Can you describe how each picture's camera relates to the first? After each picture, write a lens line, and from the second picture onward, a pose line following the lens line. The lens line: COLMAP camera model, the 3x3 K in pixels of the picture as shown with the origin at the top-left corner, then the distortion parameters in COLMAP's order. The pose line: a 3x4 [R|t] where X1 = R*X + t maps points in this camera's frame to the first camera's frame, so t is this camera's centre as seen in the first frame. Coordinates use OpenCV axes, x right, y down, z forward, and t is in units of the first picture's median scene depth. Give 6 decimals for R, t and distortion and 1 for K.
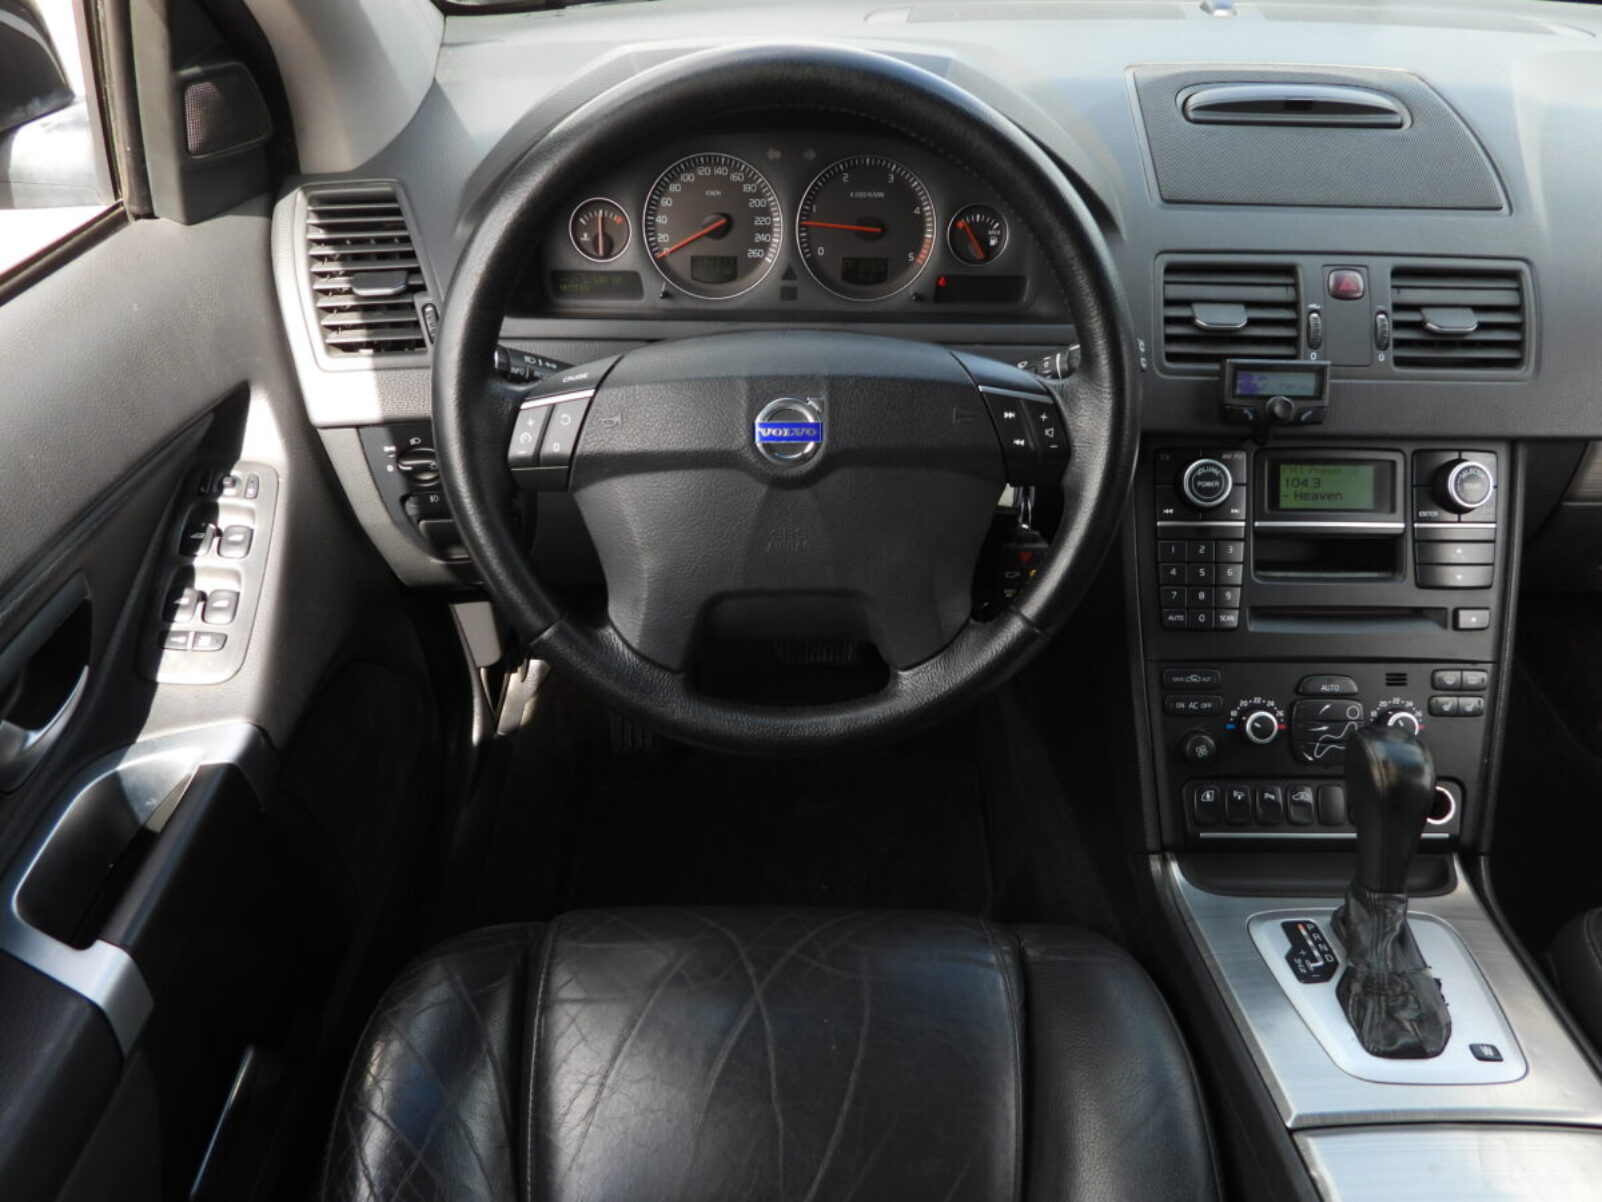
lens RADIAL K [[1100.8, 0, 801.0], [0, 1100.8, 601.0], [0, 0, 1]] dist [-0.024053, 0.002058]
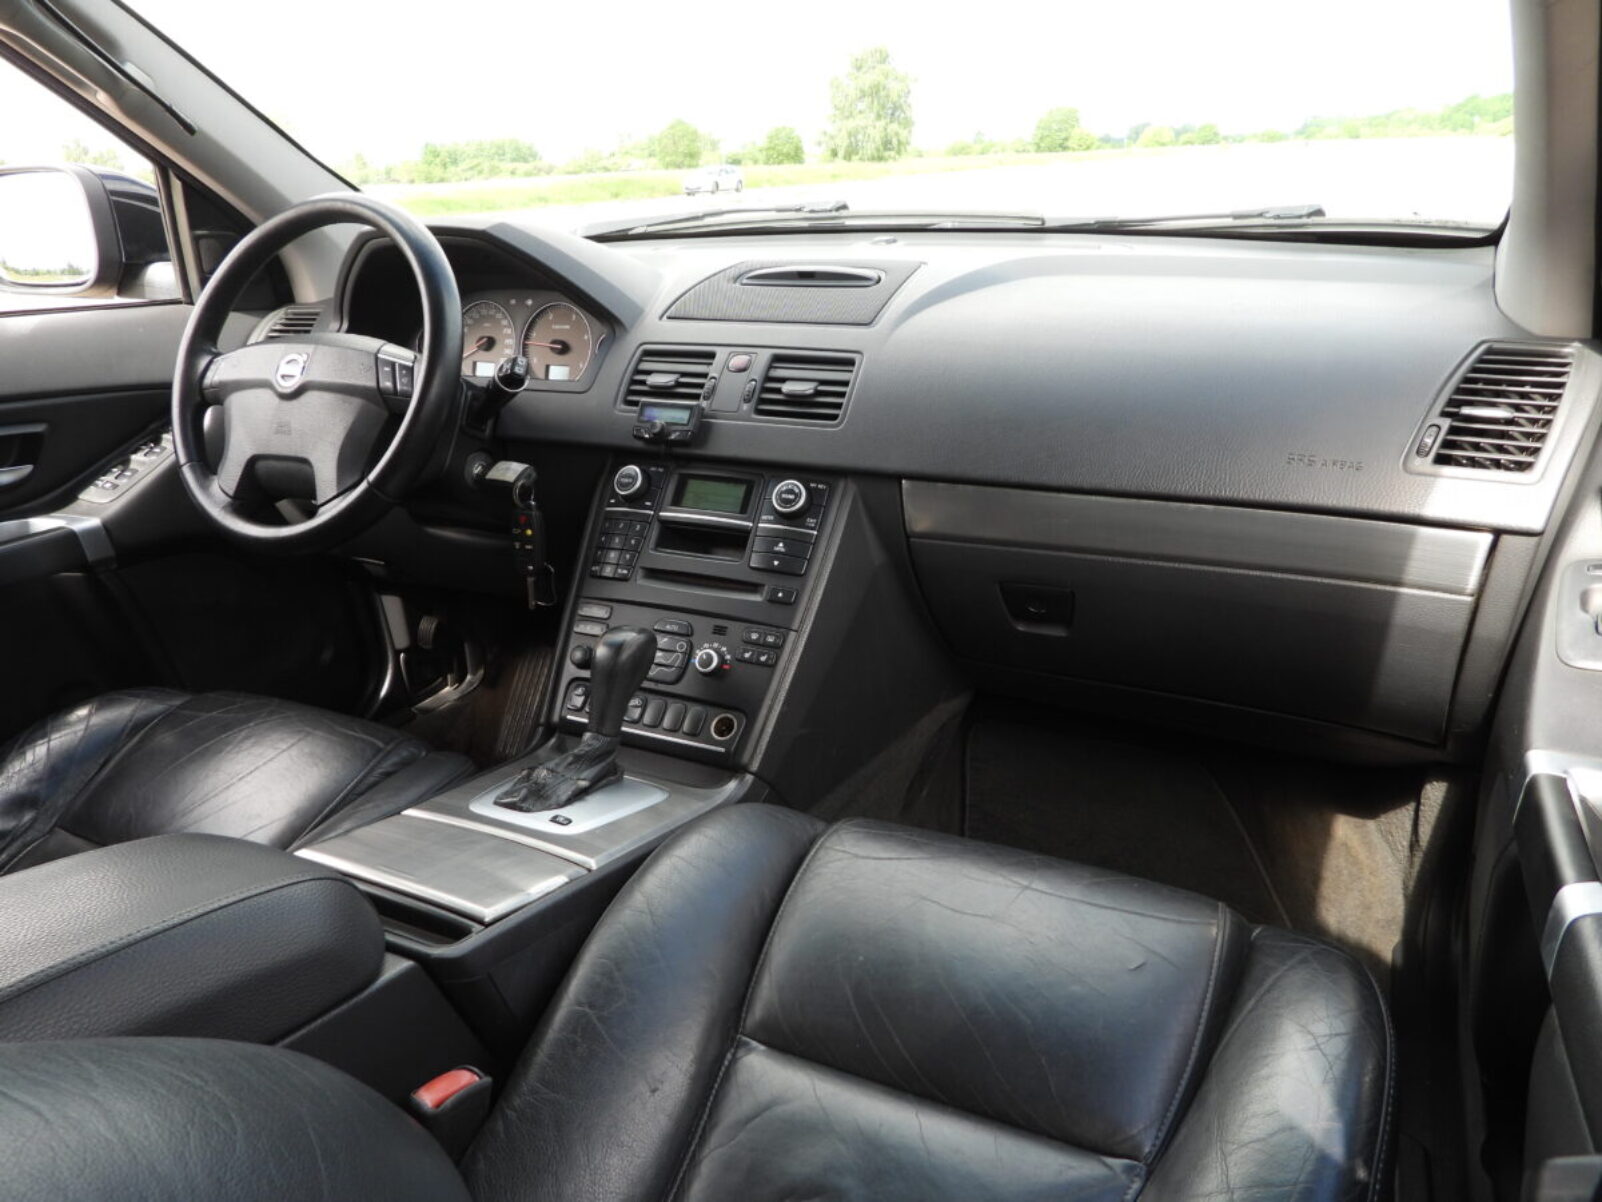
lens RADIAL K [[1100.8, 0, 801.0], [0, 1100.8, 601.0], [0, 0, 1]] dist [-0.024053, 0.002058]
pose [[0.897144, 0.121123, -0.424808, 1.245939], [-0.246592, 0.935208, -0.254122, 0.370123], [0.366503, 0.332738, 0.868885, -0.160127]]
